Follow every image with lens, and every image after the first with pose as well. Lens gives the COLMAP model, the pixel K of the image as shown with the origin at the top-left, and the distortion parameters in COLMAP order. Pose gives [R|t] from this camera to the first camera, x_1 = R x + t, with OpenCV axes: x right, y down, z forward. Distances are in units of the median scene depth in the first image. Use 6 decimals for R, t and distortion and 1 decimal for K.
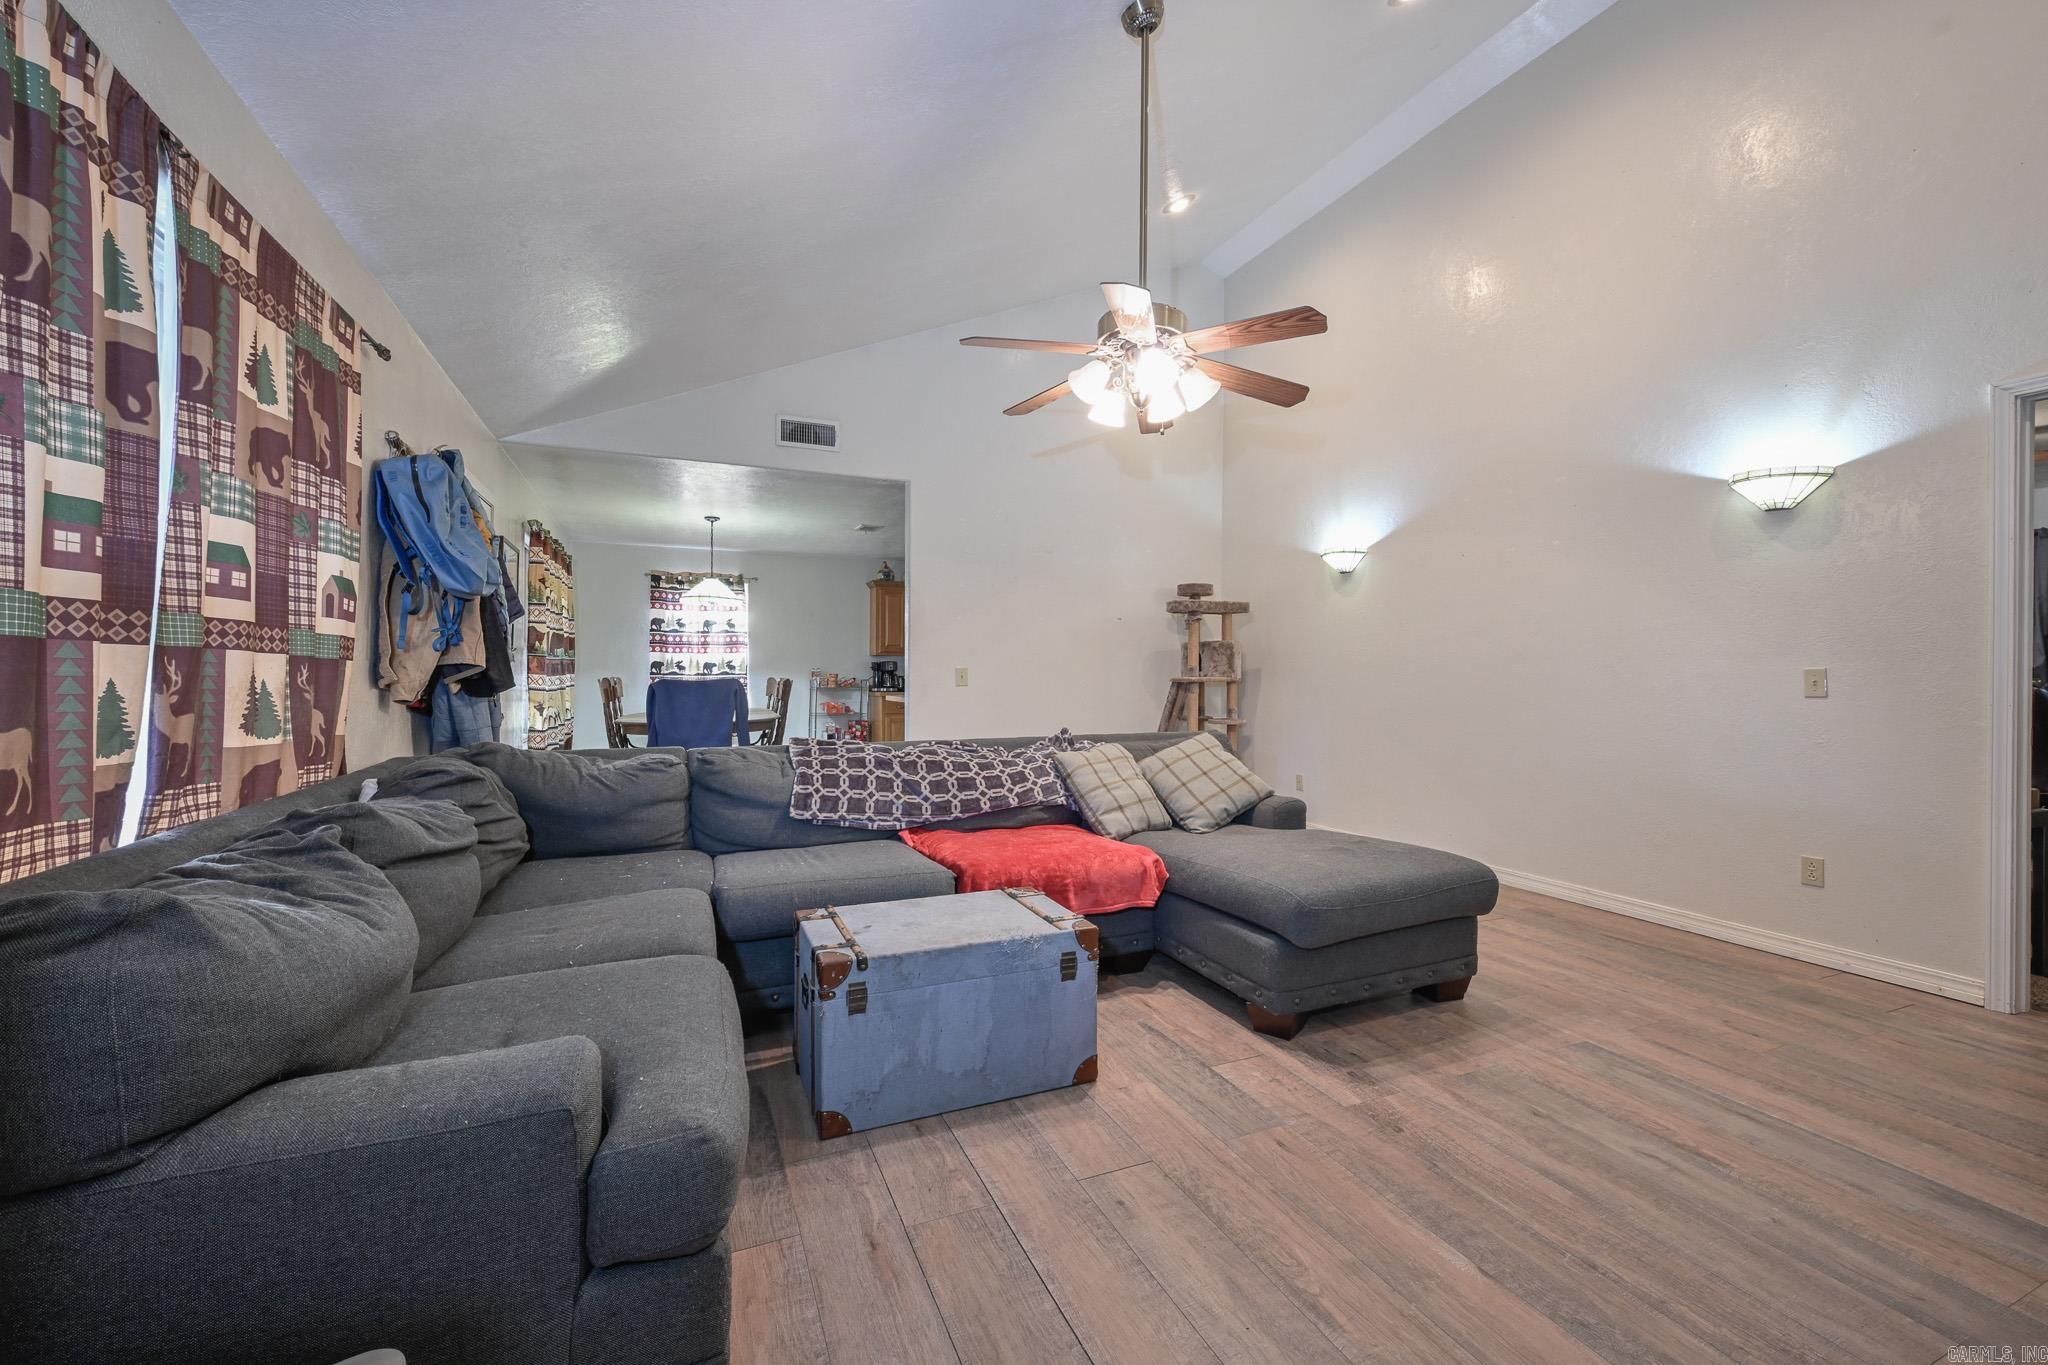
lens RADIAL K [[811.2, 0, 1025.3], [0, 811.2, 678.5], [0, 0, 1]] dist [-0.001002, -0.000130]
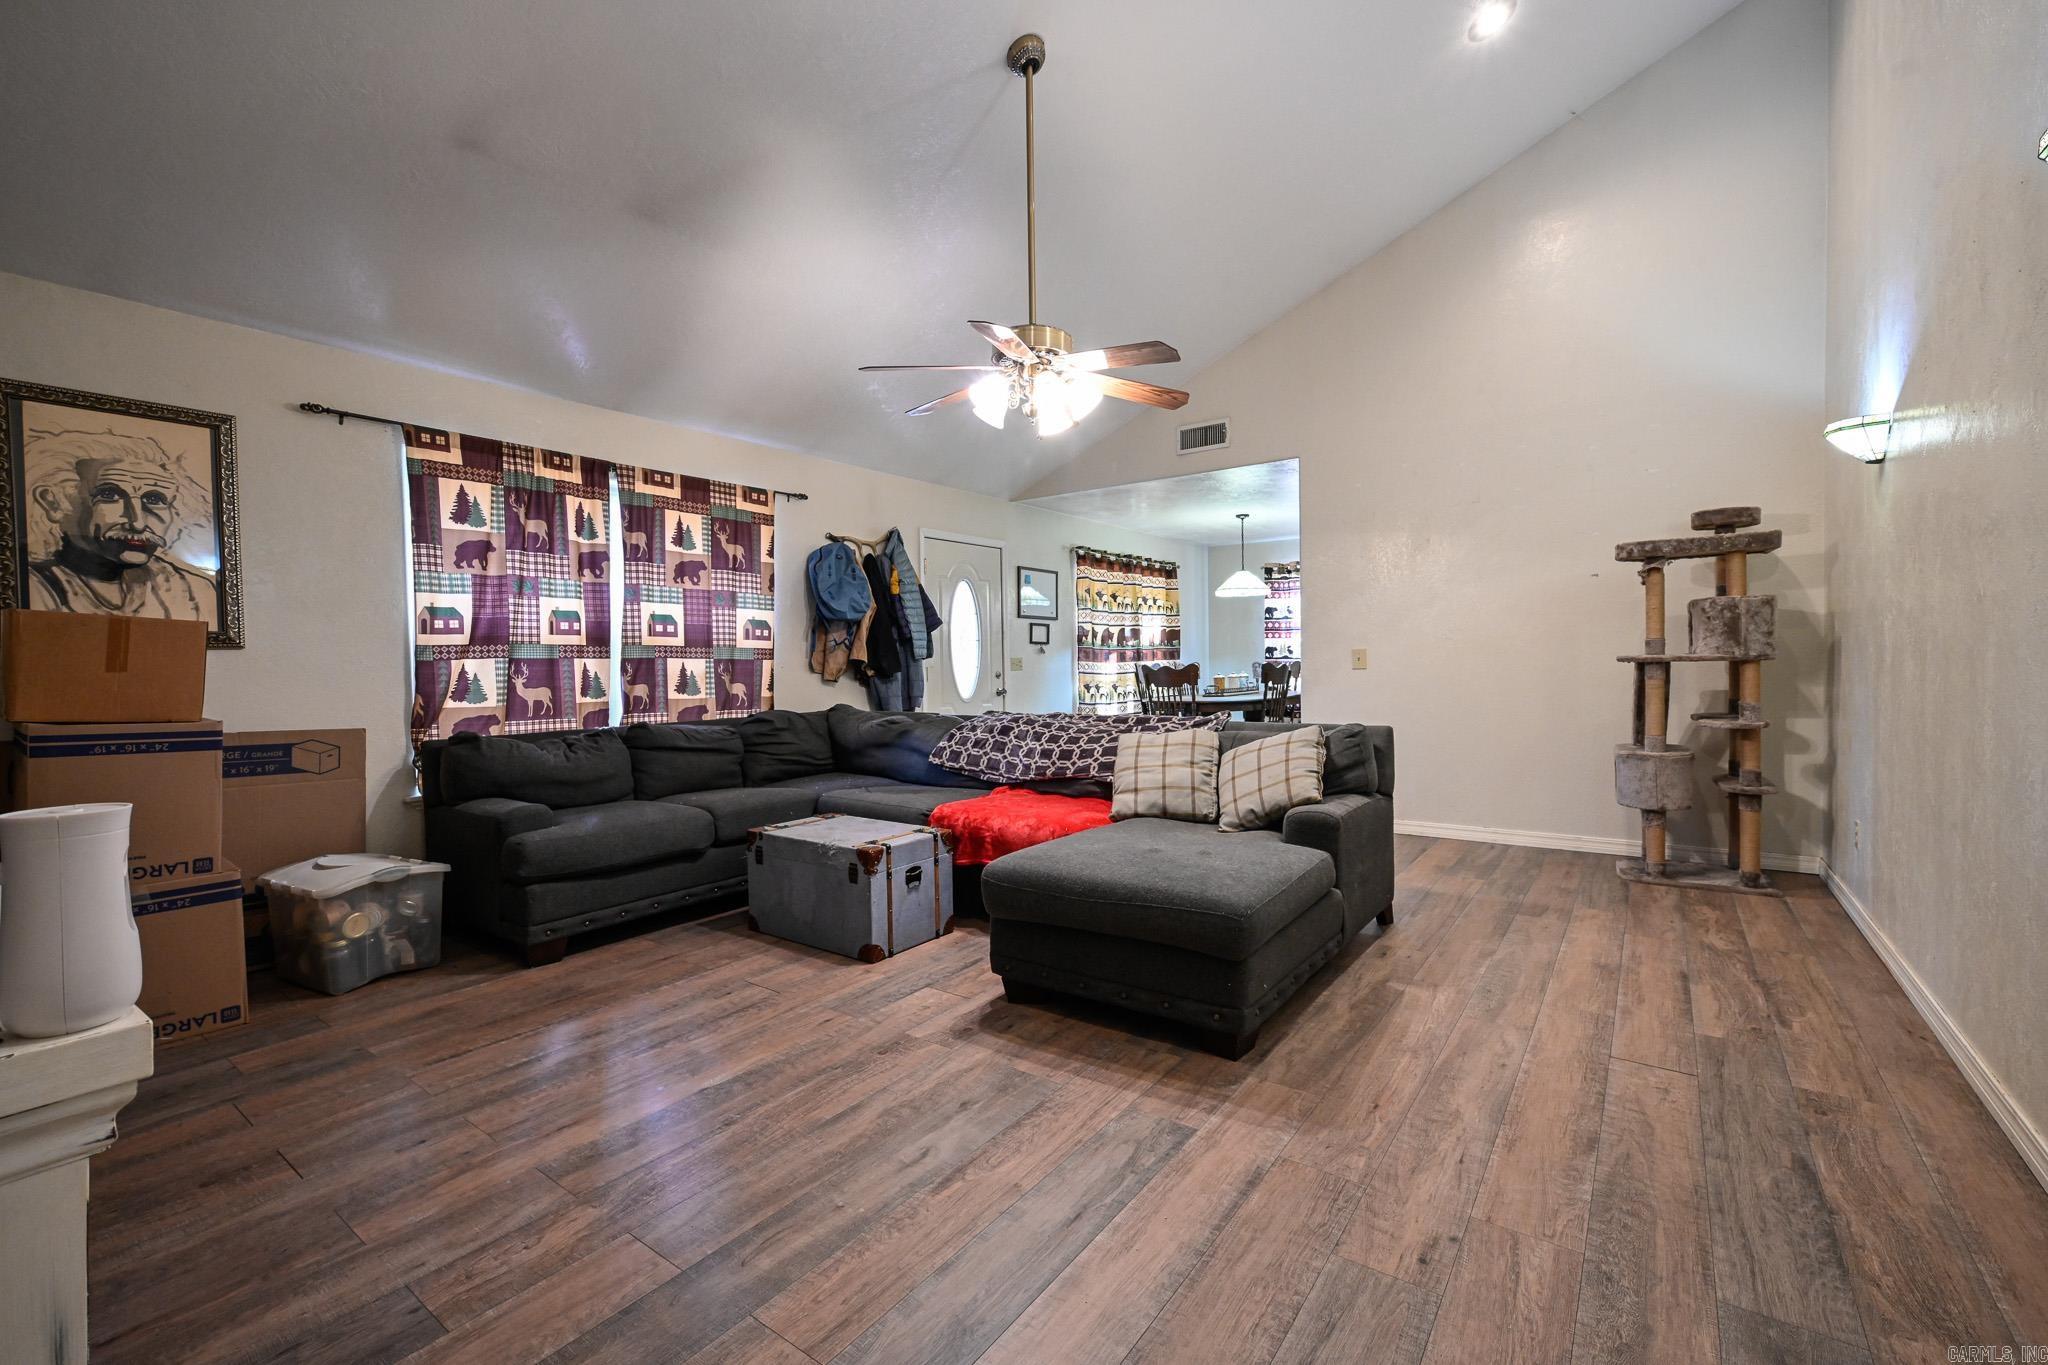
lens RADIAL K [[869.0, 0, 1040.5], [0, 869.0, 681.8], [0, 0, 1]] dist [-0.001107, -0.000021]
pose [[0.515288, 0.008402, -0.856976, 1.495127], [0.013804, 0.999741, 0.018101, 0.002643], [0.856906, -0.021157, 0.515038, 0.511240]]
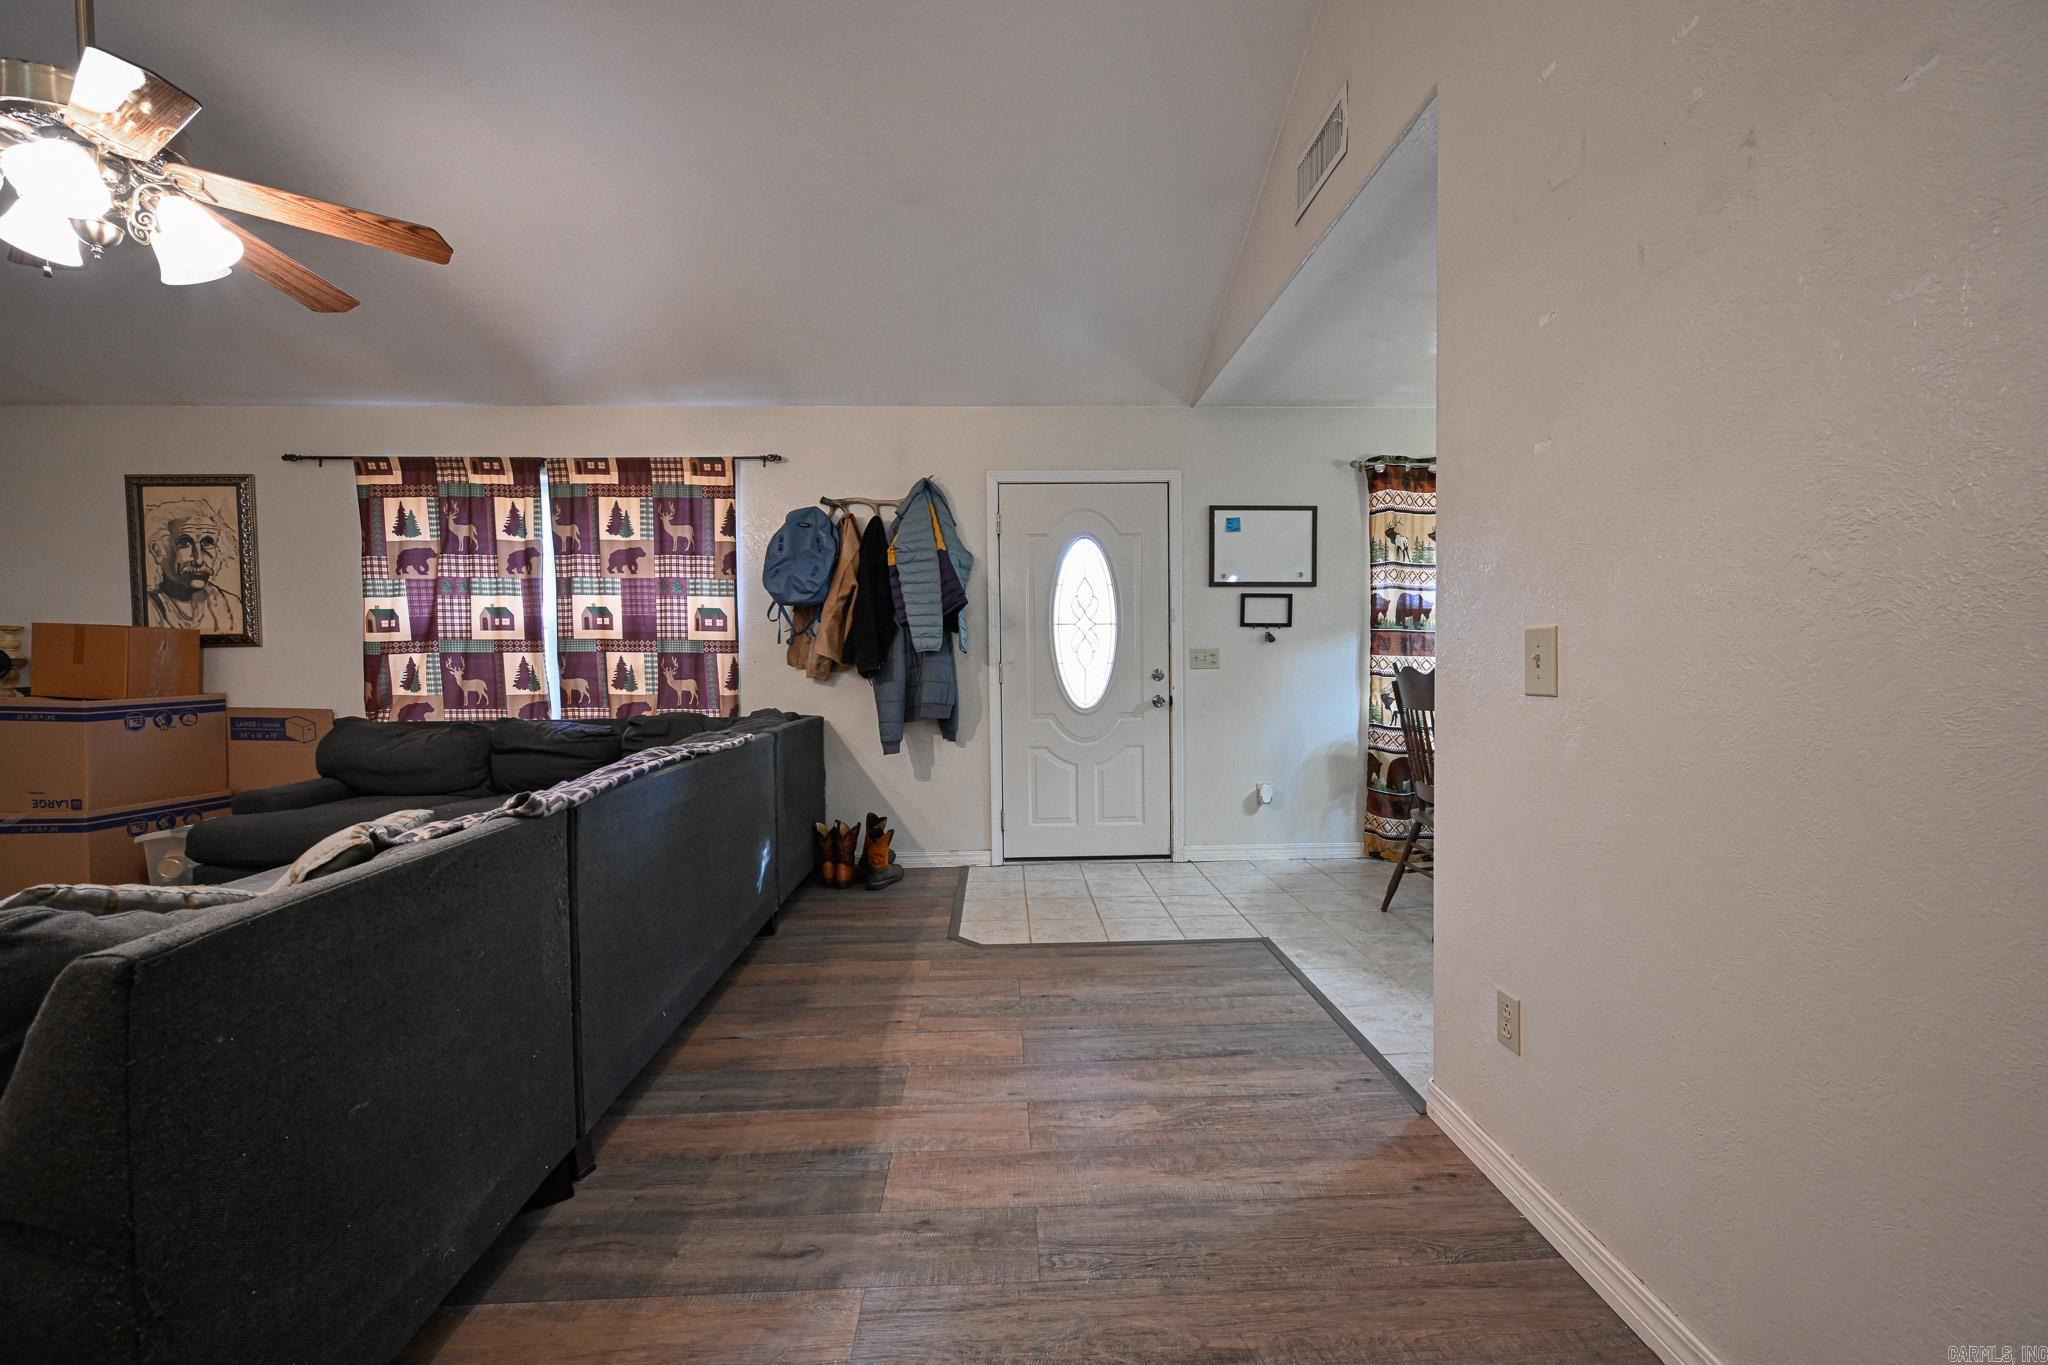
lens RADIAL K [[811.2, 0, 1025.3], [0, 811.2, 678.5], [0, 0, 1]] dist [-0.001002, -0.000130]
pose [[-0.361493, 0.024925, -0.932041, 0.622785], [0.004395, 0.999677, 0.025029, -0.010176], [0.932364, 0.004952, -0.361486, 2.454668]]
